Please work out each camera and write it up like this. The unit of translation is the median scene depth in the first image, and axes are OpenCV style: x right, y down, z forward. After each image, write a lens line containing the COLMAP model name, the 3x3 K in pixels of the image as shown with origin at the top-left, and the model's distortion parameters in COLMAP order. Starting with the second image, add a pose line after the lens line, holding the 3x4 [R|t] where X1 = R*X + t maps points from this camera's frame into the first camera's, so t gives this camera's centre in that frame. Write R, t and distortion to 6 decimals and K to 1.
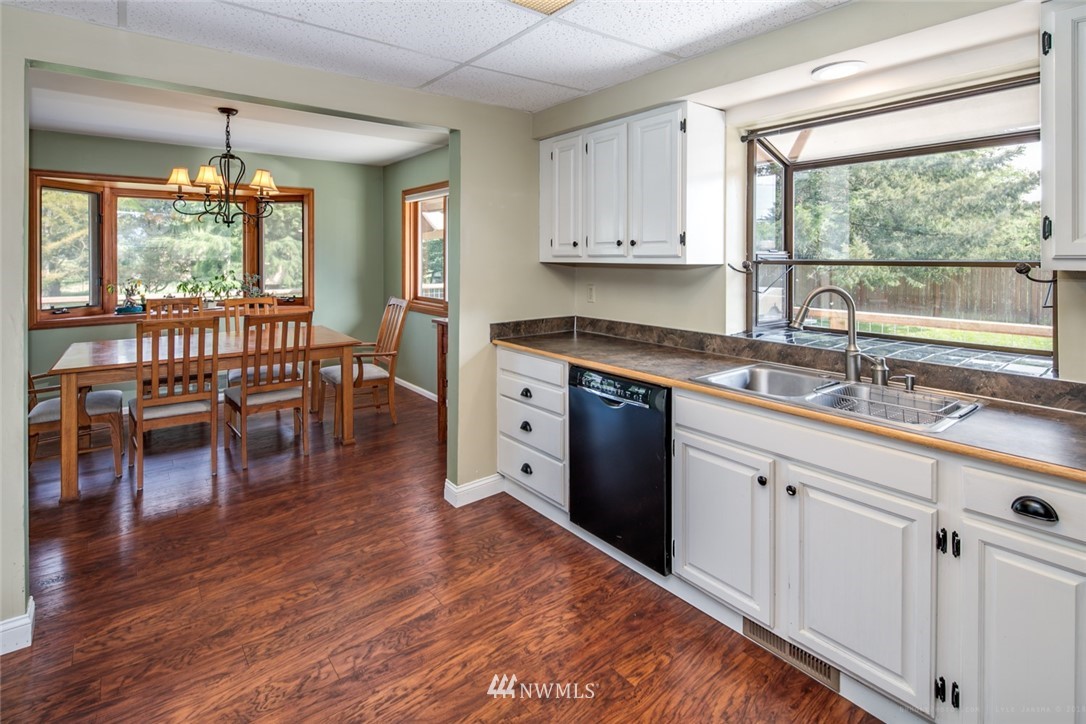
lens RADIAL K [[524.2, 0, 544.7], [0, 524.2, 347.7], [0, 0, 1]] dist [-0.000574, -0.000127]
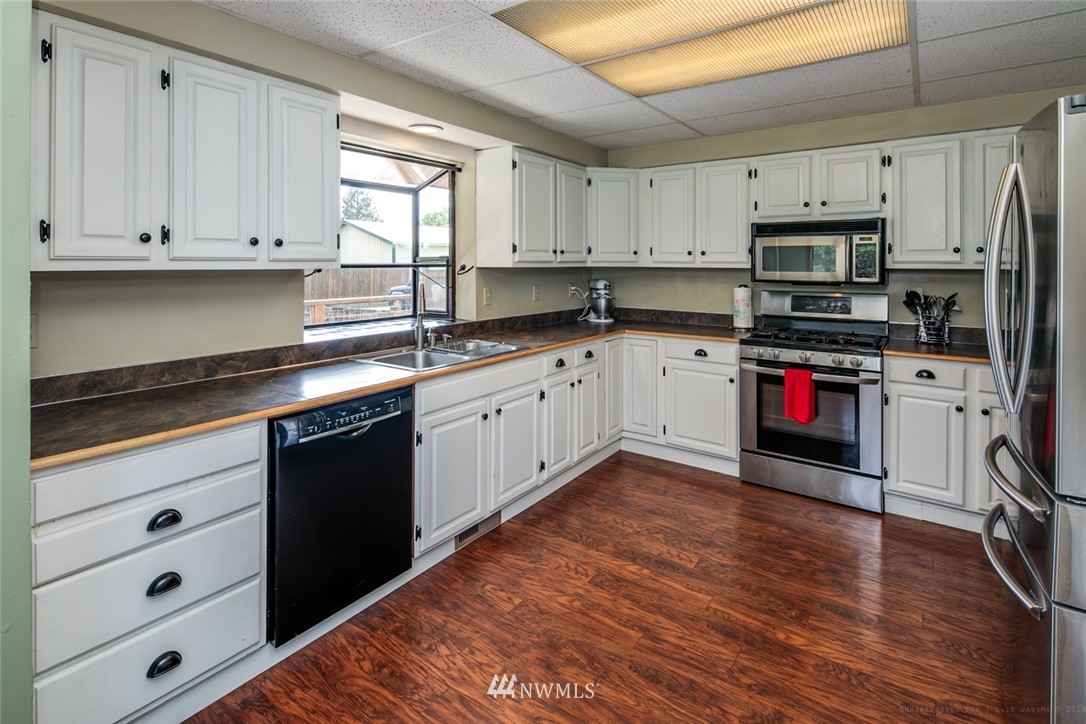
lens RADIAL K [[518.6, 0, 543.0], [0, 518.6, 362.0], [0, 0, 1]] dist [0.001245, 0.000219]
pose [[-0.267404, -0.183833, 0.945886, -0.787231], [0.163837, 0.958665, 0.232633, -0.163523], [-0.949554, 0.217179, -0.226232, 0.946603]]
